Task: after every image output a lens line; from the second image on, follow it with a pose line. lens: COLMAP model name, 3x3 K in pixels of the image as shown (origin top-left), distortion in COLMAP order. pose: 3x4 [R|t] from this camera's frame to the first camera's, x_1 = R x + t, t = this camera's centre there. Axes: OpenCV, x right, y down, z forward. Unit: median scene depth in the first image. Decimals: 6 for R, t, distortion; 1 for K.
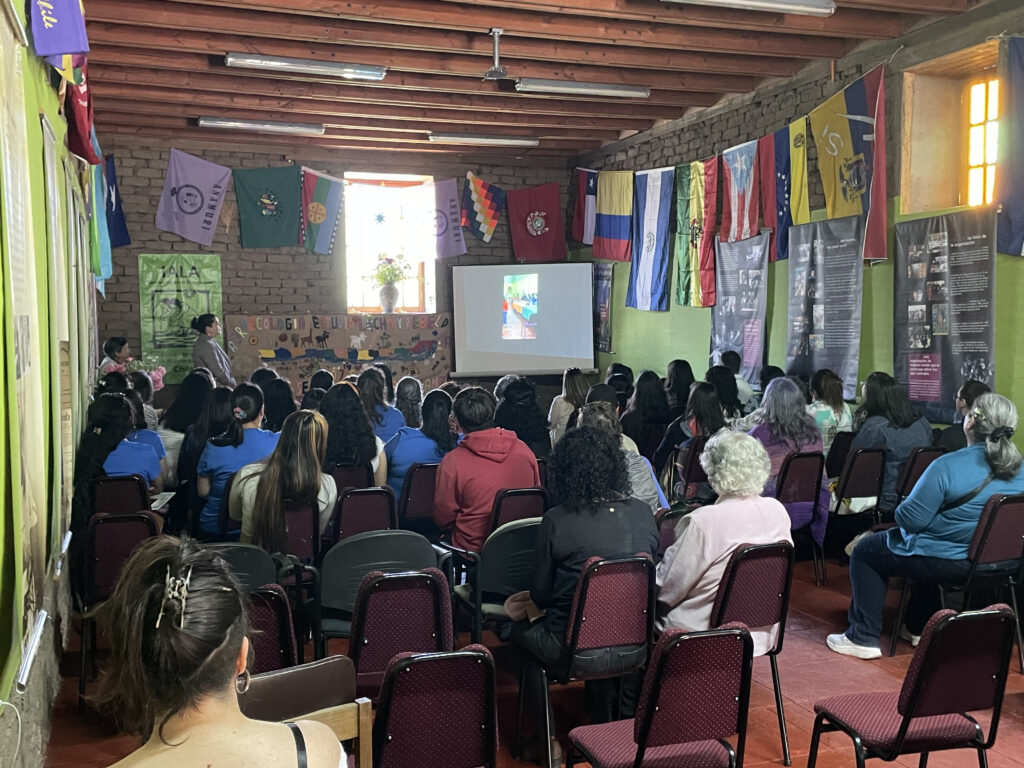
lens RADIAL K [[1059.8, 0, 513.7], [0, 1059.8, 381.8], [0, 0, 1]] dist [0.020528, 0.000000]
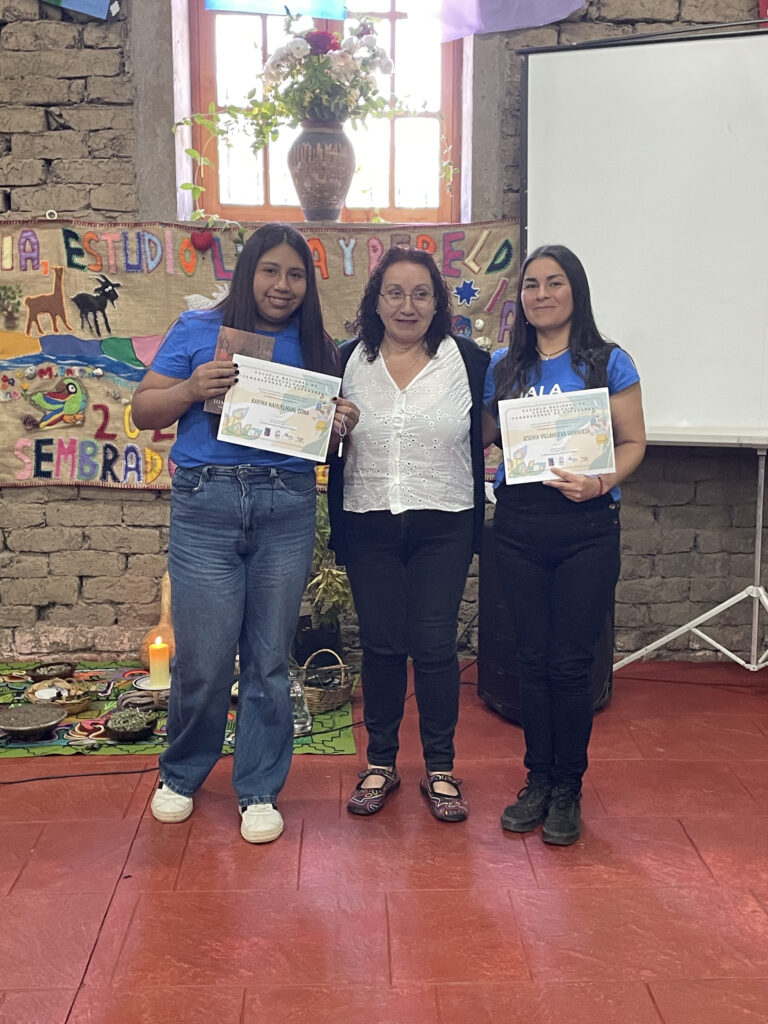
lens RADIAL K [[1275.9, 0, 388.4], [0, 1275.9, 517.5], [0, 0, 1]] dist [0.064455, 0.000000]
pose [[0.954833, 0.060826, -0.290851, 0.015690], [-0.028750, 0.993143, 0.113314, -0.023332], [0.295749, -0.099834, 0.950035, 0.662865]]
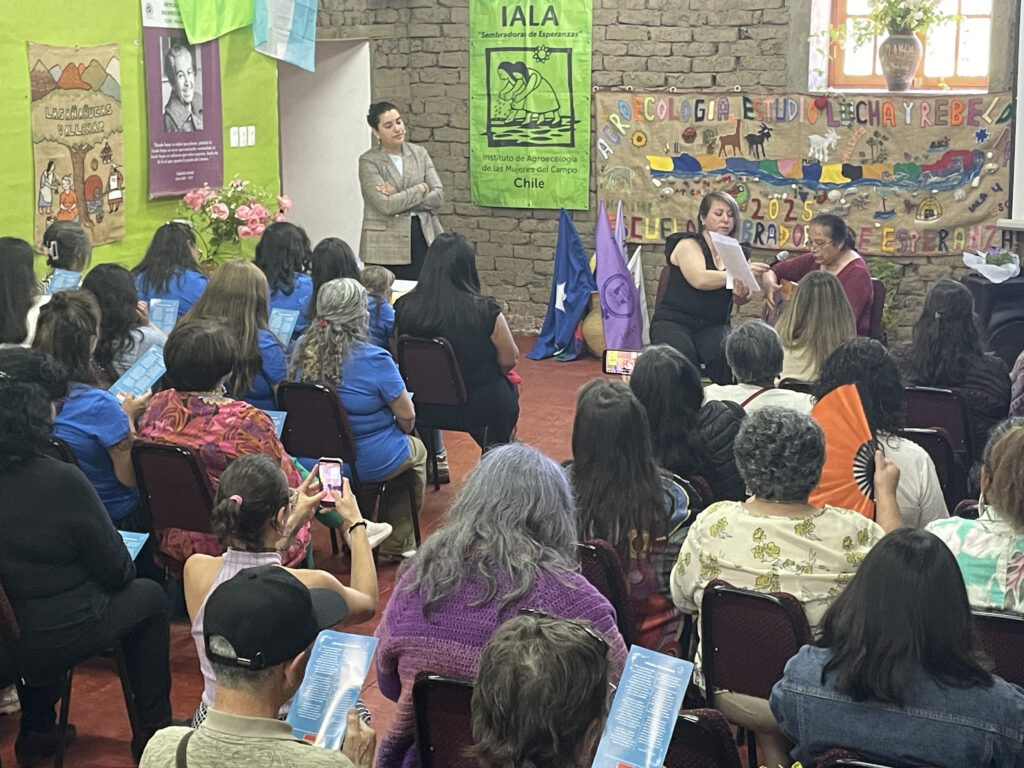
lens RADIAL K [[1602.0, 0, 517.2], [0, 1602.0, 386.7], [0, 0, 1]] dist [0.077350, 0.000000]
pose [[0.731629, 0.148251, -0.665388, 0.290883], [-0.044739, 0.984404, 0.170136, -0.050609], [0.680233, -0.094708, 0.726851, 0.315907]]
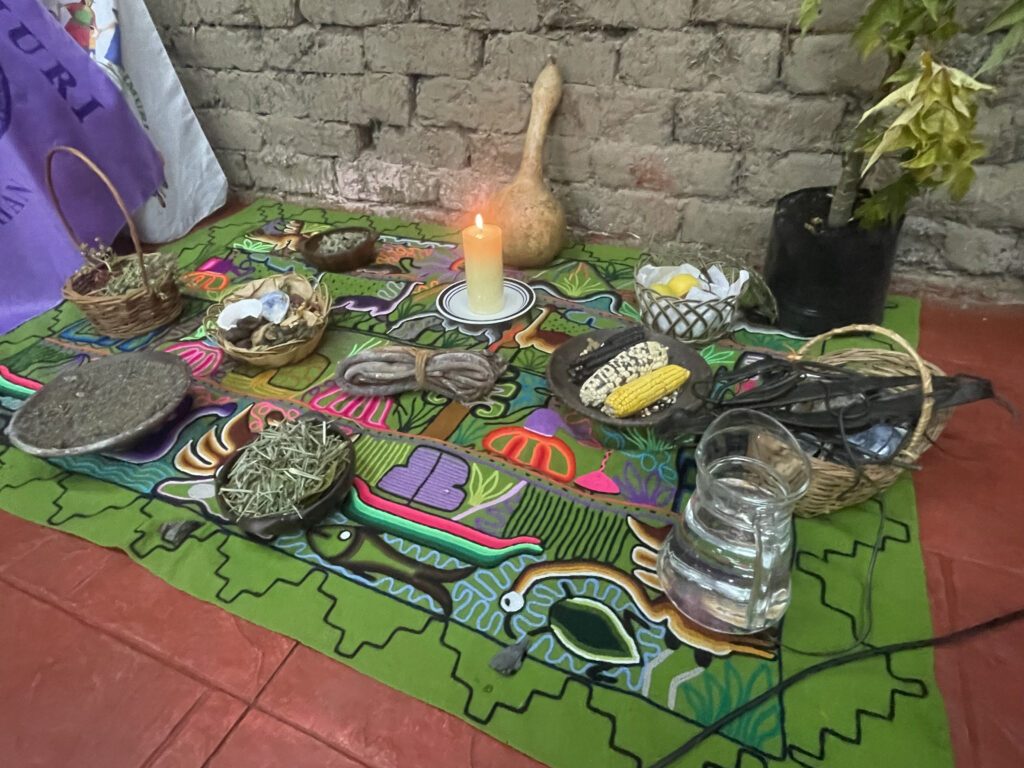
lens RADIAL K [[616.2, 0, 504.8], [0, 616.2, 377.5], [0, 0, 1]] dist [-0.004683, 0.001873]
pose [[0.726167, 0.381038, -0.572268, -0.092634], [-0.007490, 0.836703, 0.547605, 0.026785], [0.687477, -0.393367, 0.610440, 0.930235]]
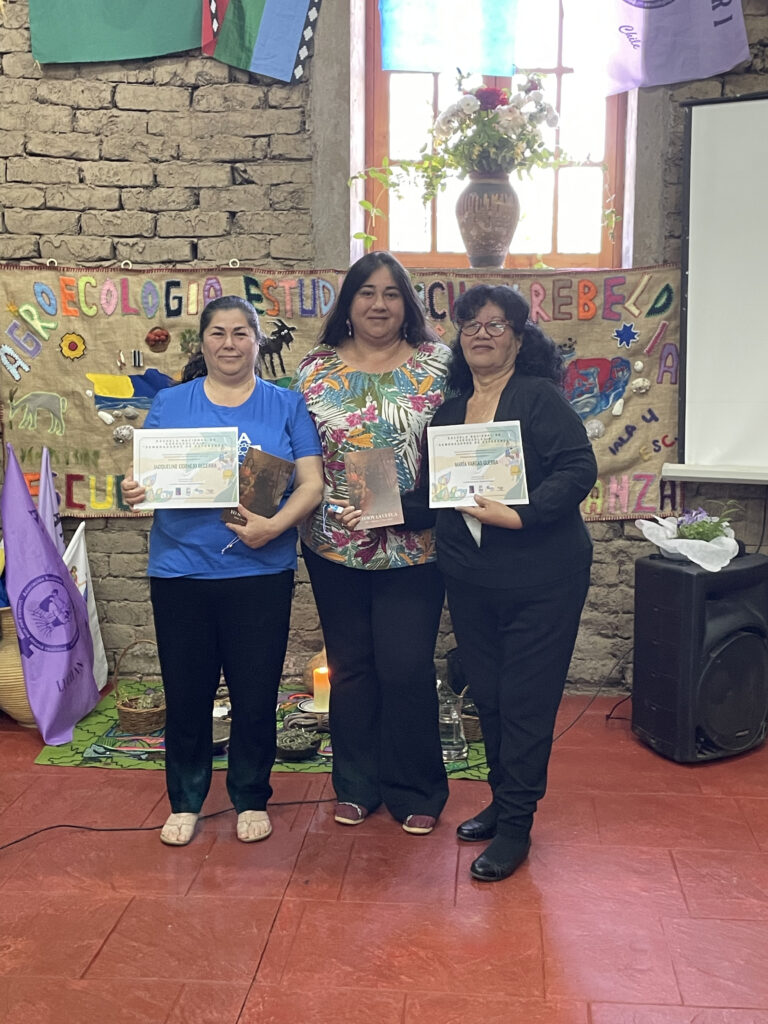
lens RADIAL K [[1275.9, 0, 400.8], [0, 1275.9, 511.5], [0, 0, 1]] dist [0.064455, 0.000000]
pose [[0.915803, 0.068116, -0.395809, 0.018383], [-0.038107, 0.995804, 0.083200, -0.023768], [0.399816, -0.061112, 0.914556, 0.649714]]
